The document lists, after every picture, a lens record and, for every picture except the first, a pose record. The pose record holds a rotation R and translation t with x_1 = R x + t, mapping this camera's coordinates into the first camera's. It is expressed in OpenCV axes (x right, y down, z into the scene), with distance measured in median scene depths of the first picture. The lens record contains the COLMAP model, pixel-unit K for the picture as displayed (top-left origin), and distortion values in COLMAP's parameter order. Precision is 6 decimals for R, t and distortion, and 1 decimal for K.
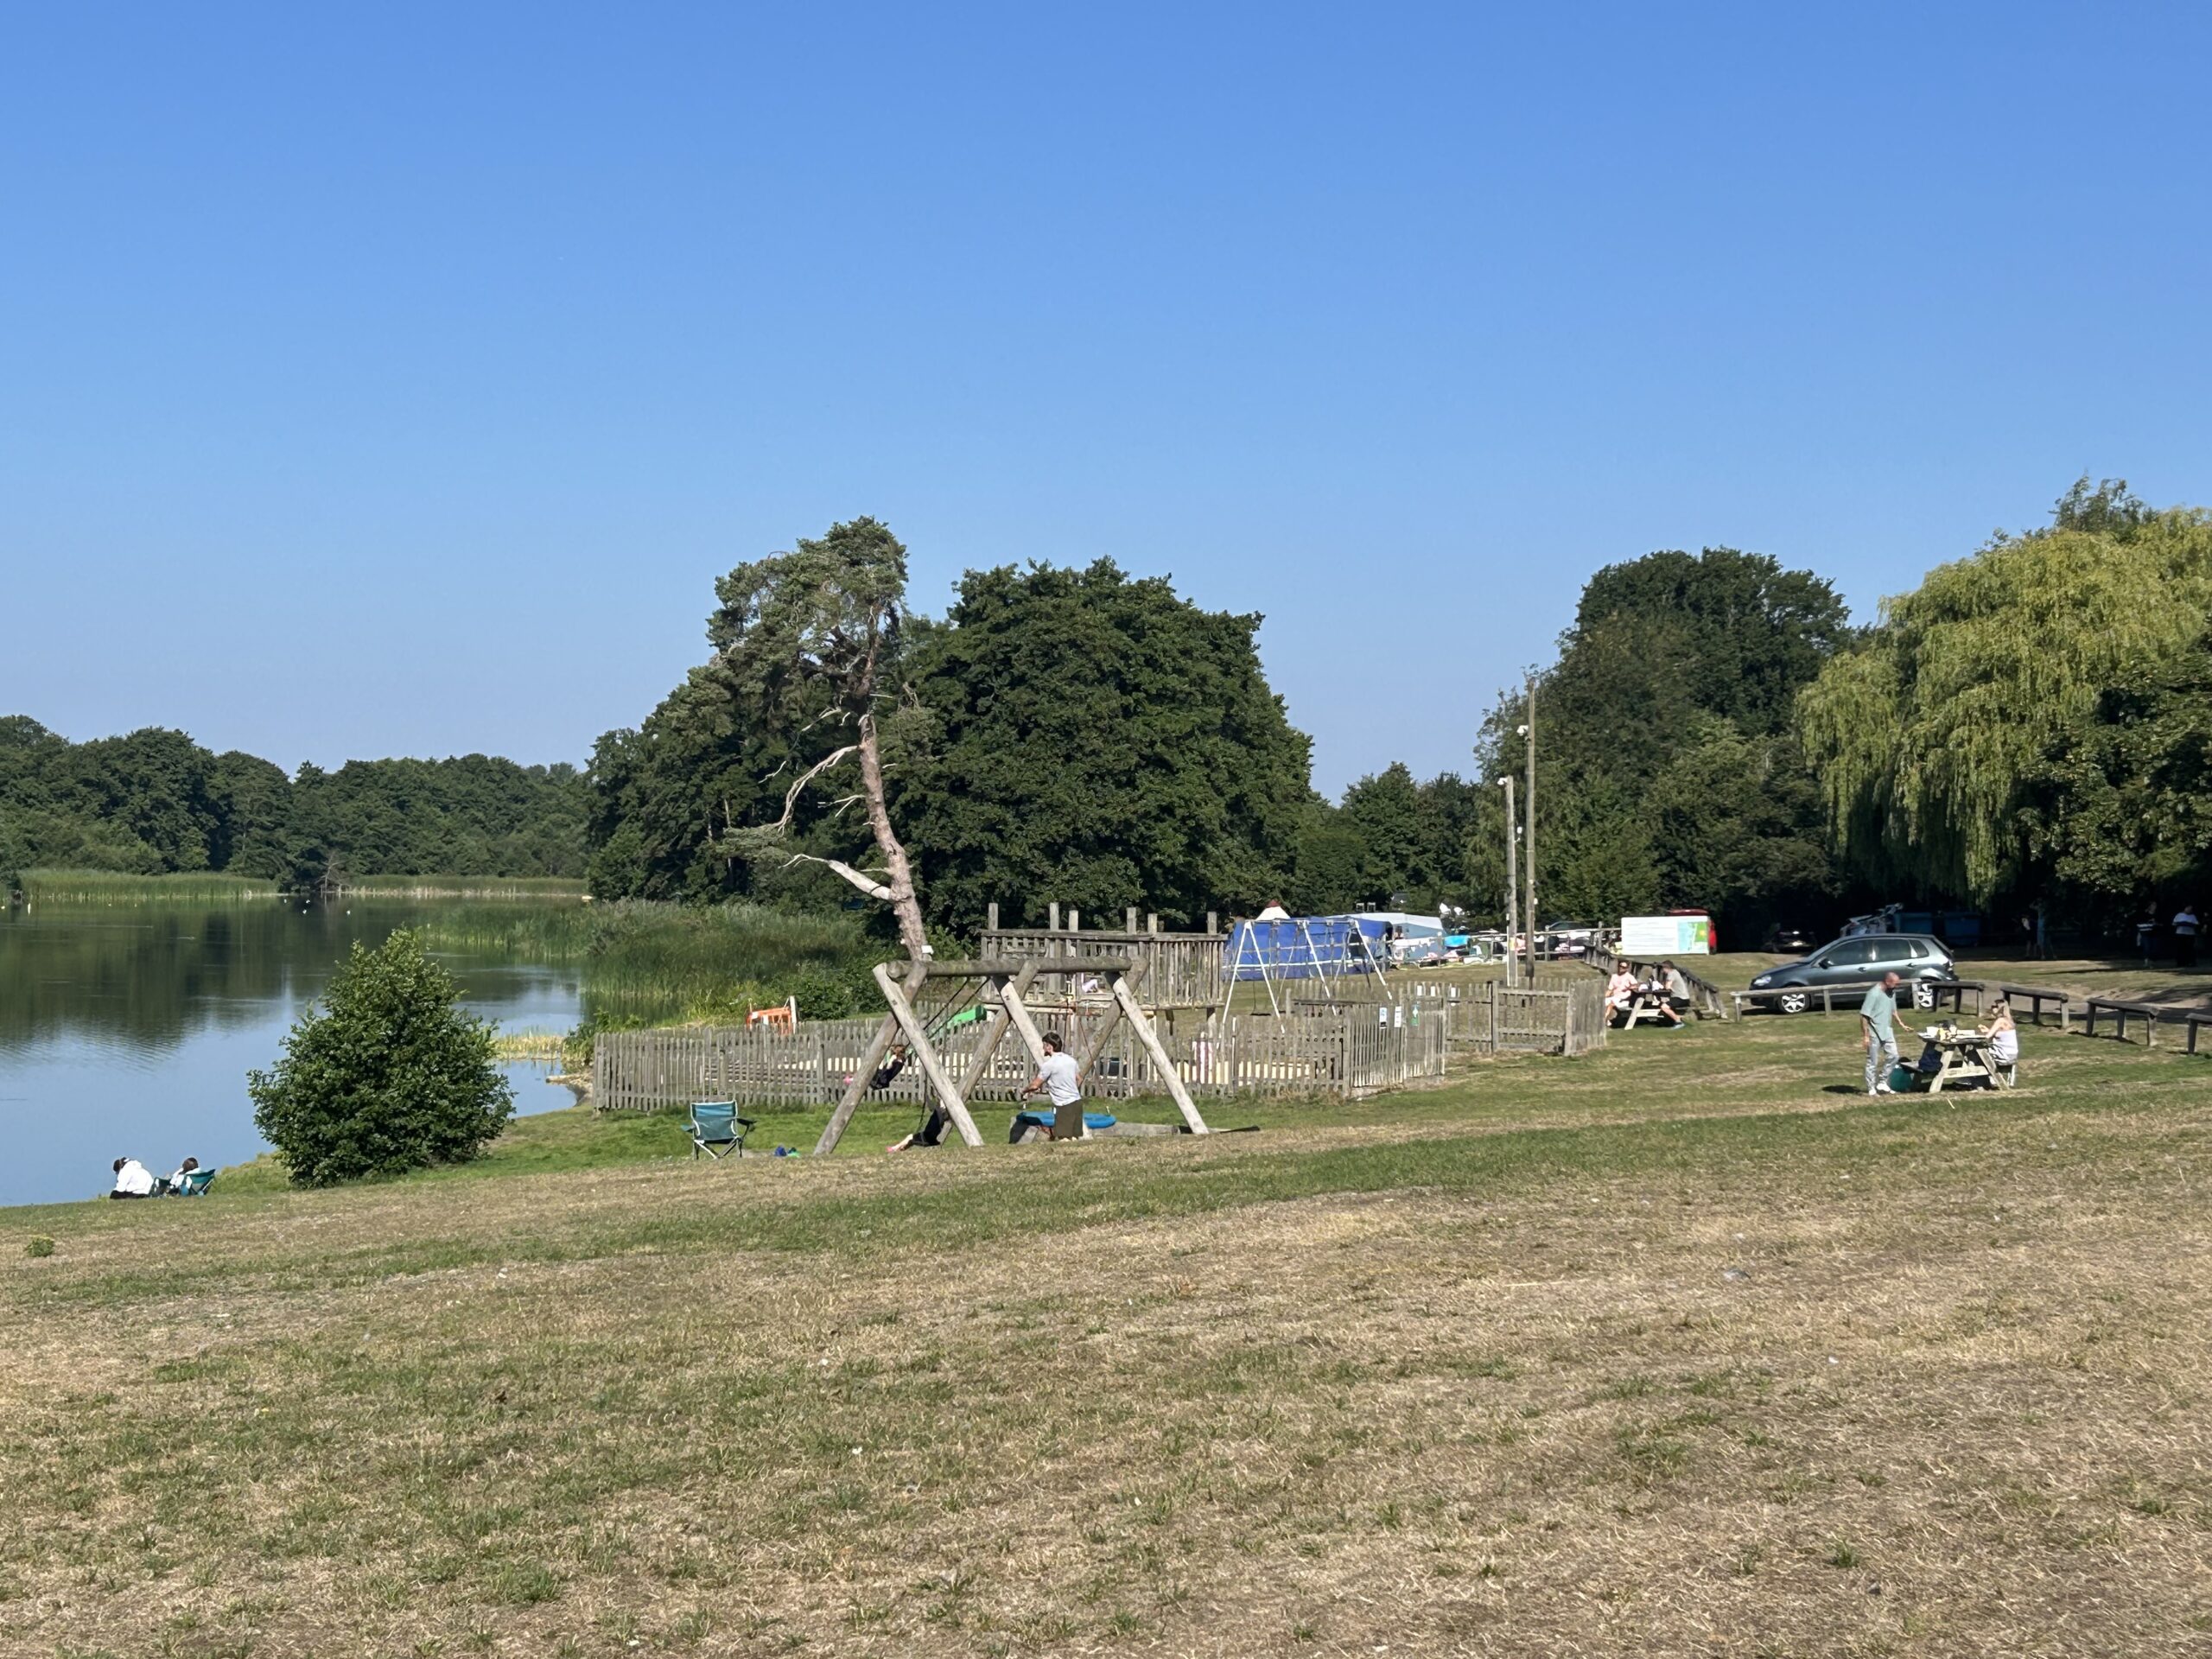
lens RADIAL K [[3646.4, 0, 1094.2], [0, 3646.4, 843.5], [0, 0, 1]] dist [0.233637, -0.857908]
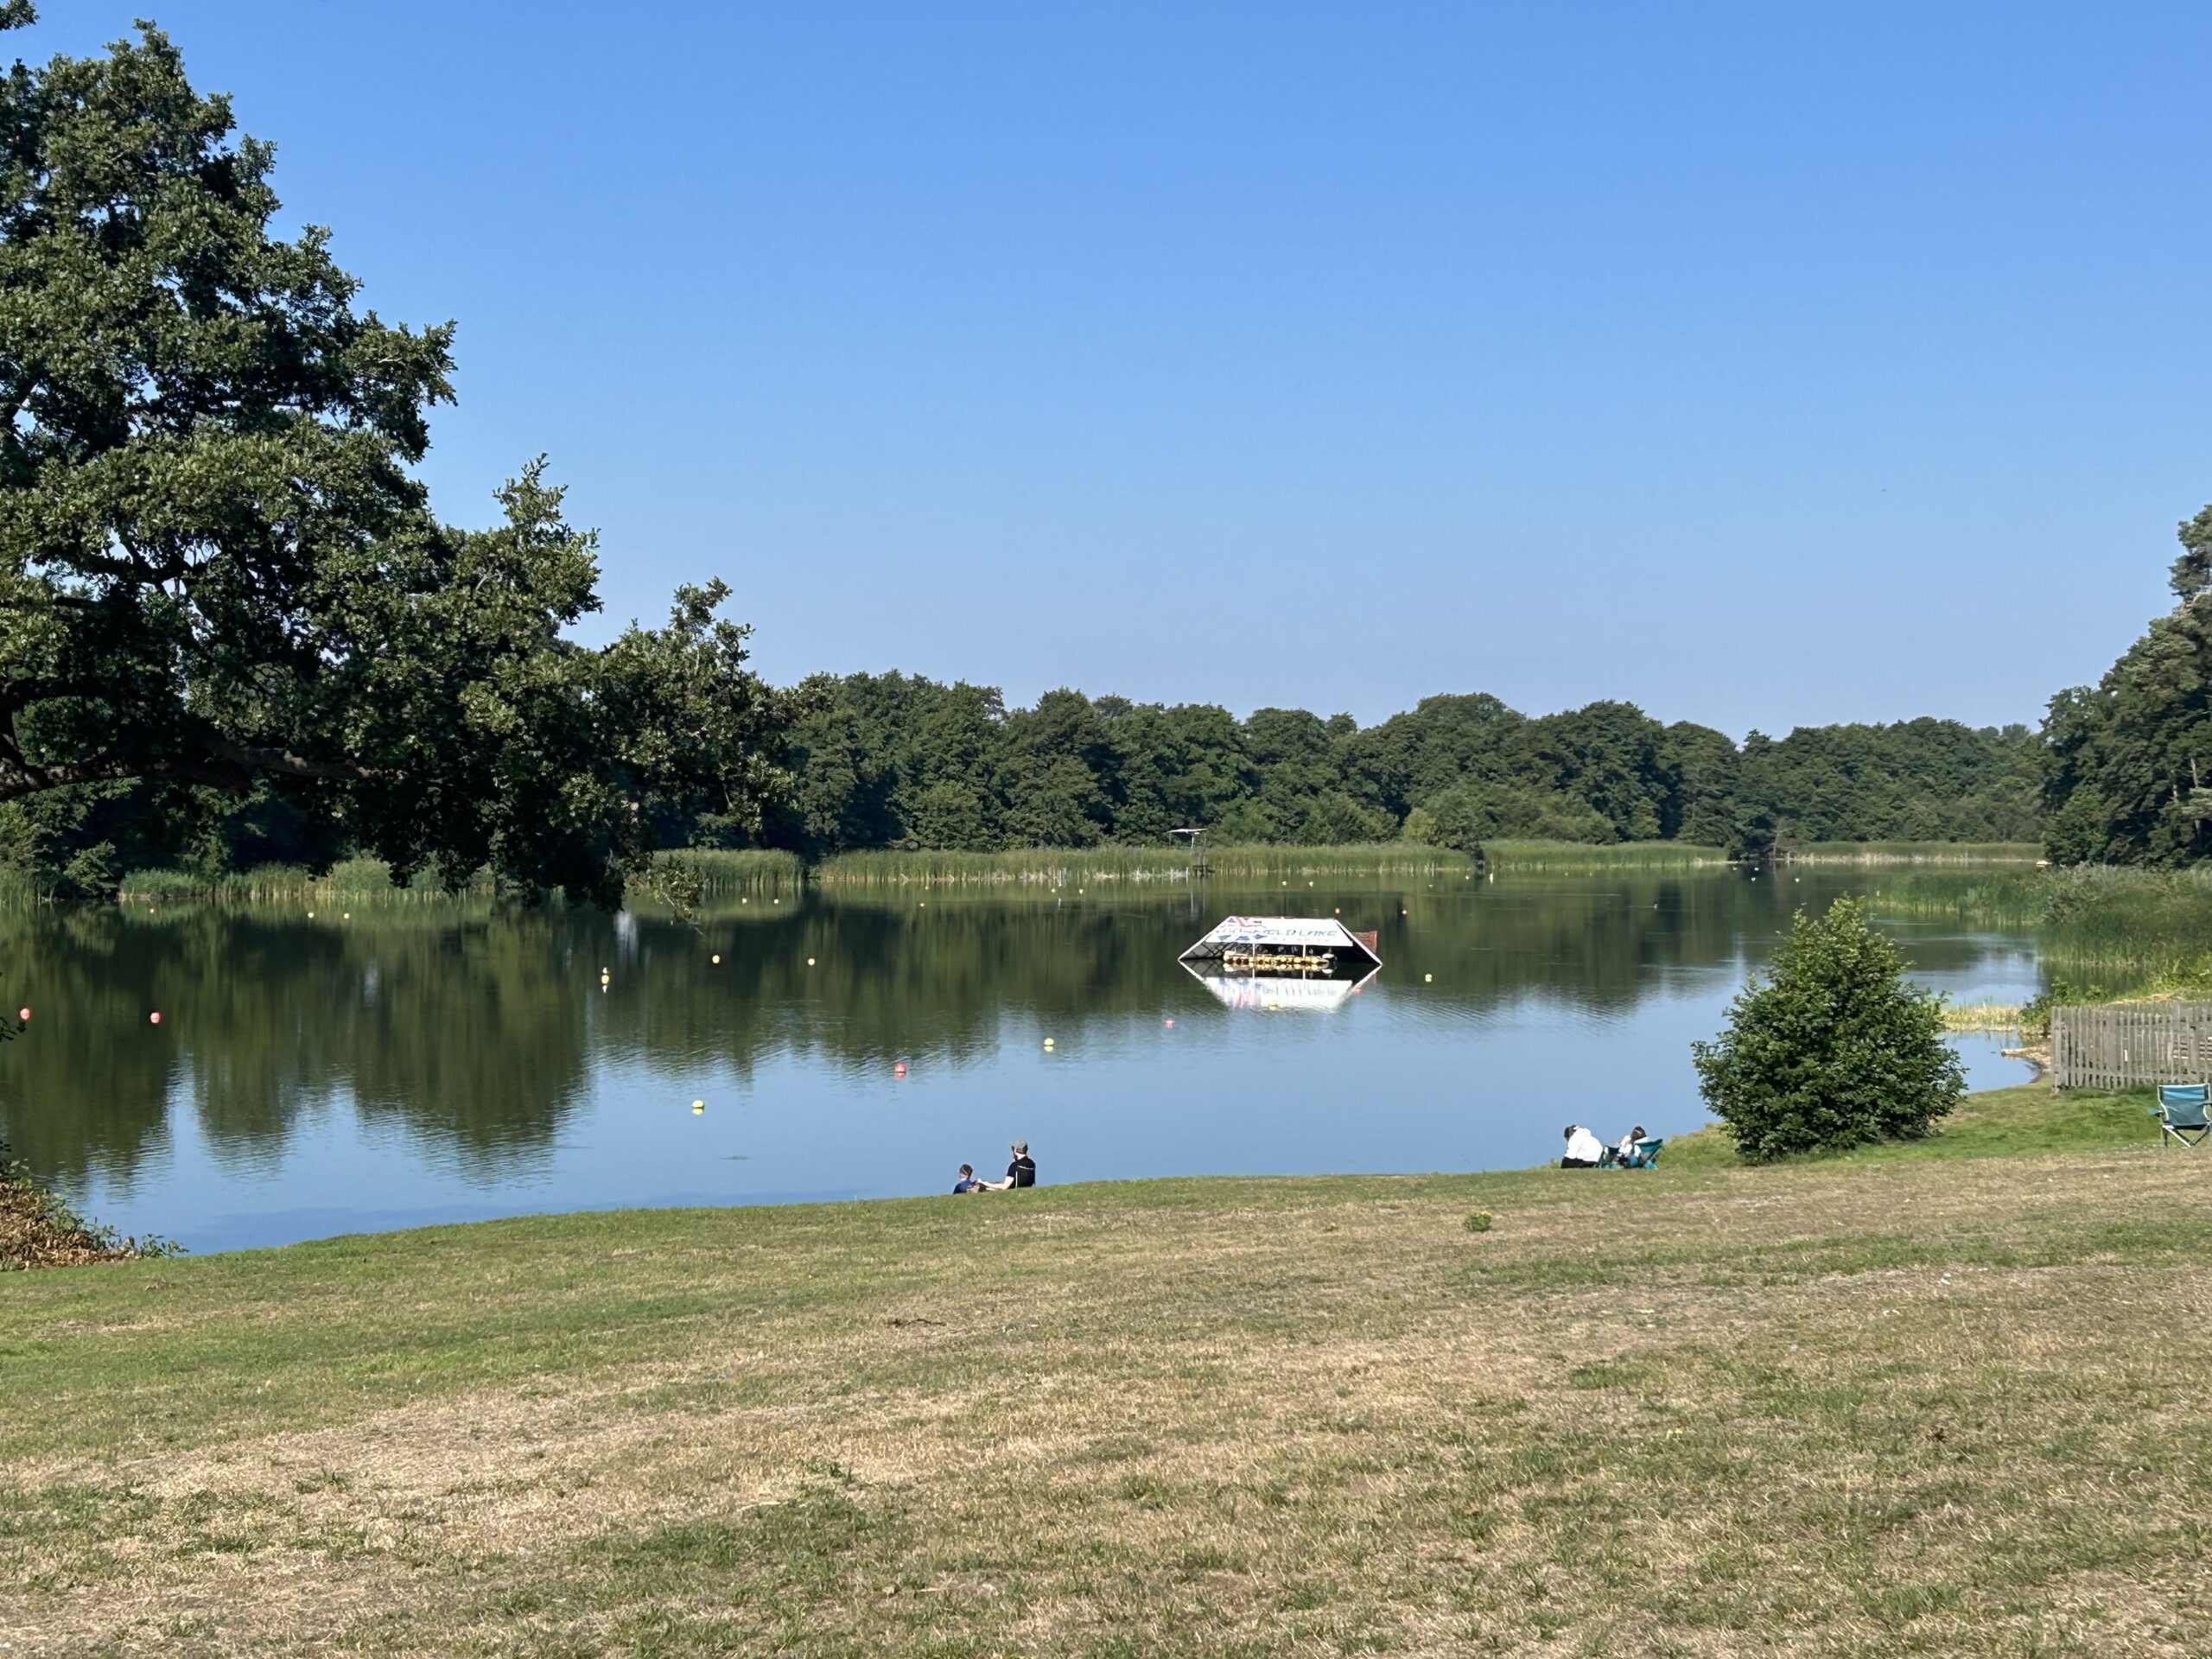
lens RADIAL K [[3646.4, 0, 1094.2], [0, 3646.4, 843.5], [0, 0, 1]] dist [0.233637, -0.857908]
pose [[0.925005, -0.012340, -0.379754, -0.002202], [0.015782, 0.999858, 0.005954, -0.000144], [0.379626, -0.011500, 0.925069, 0.023256]]
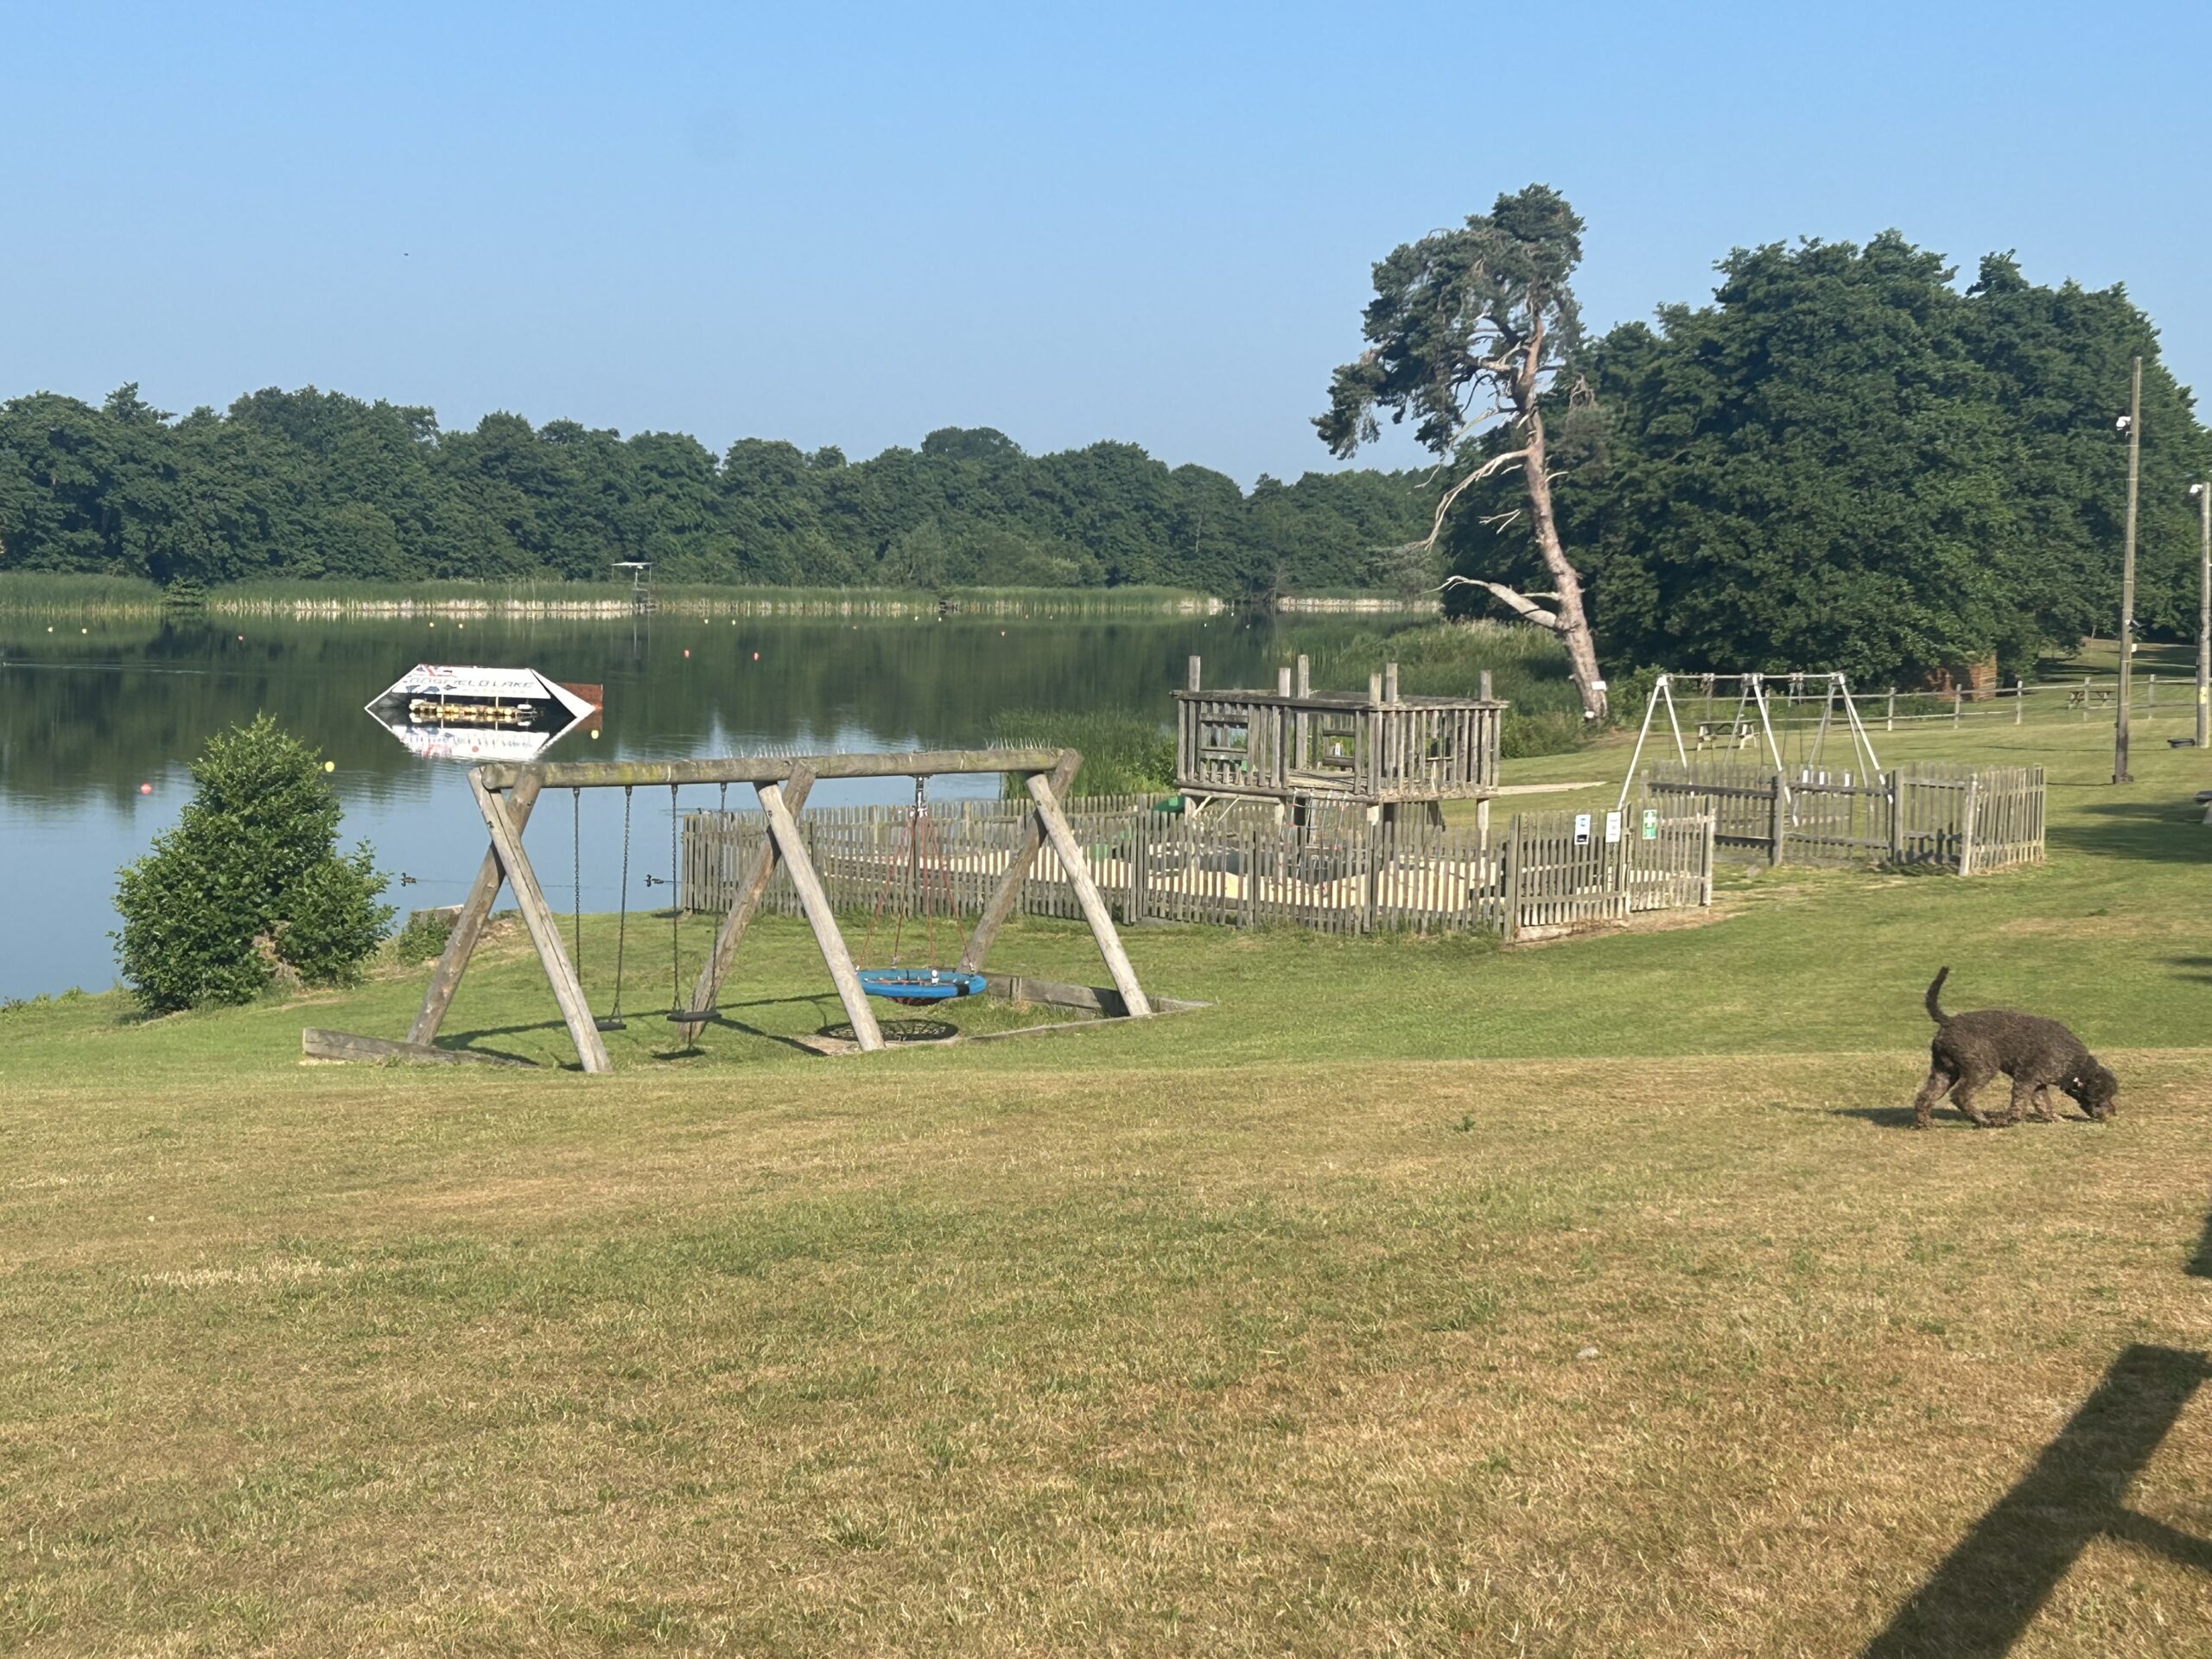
lens RADIAL K [[3588.4, 0, 1106.0], [0, 3588.4, 829.5], [0, 0, 1]] dist [0.278232, -0.732554]
pose [[0.959123, 0.025700, -0.281821, 0.152749], [-0.004051, 0.997013, 0.077134, -0.005144], [0.282962, -0.072839, 0.956361, 0.238256]]
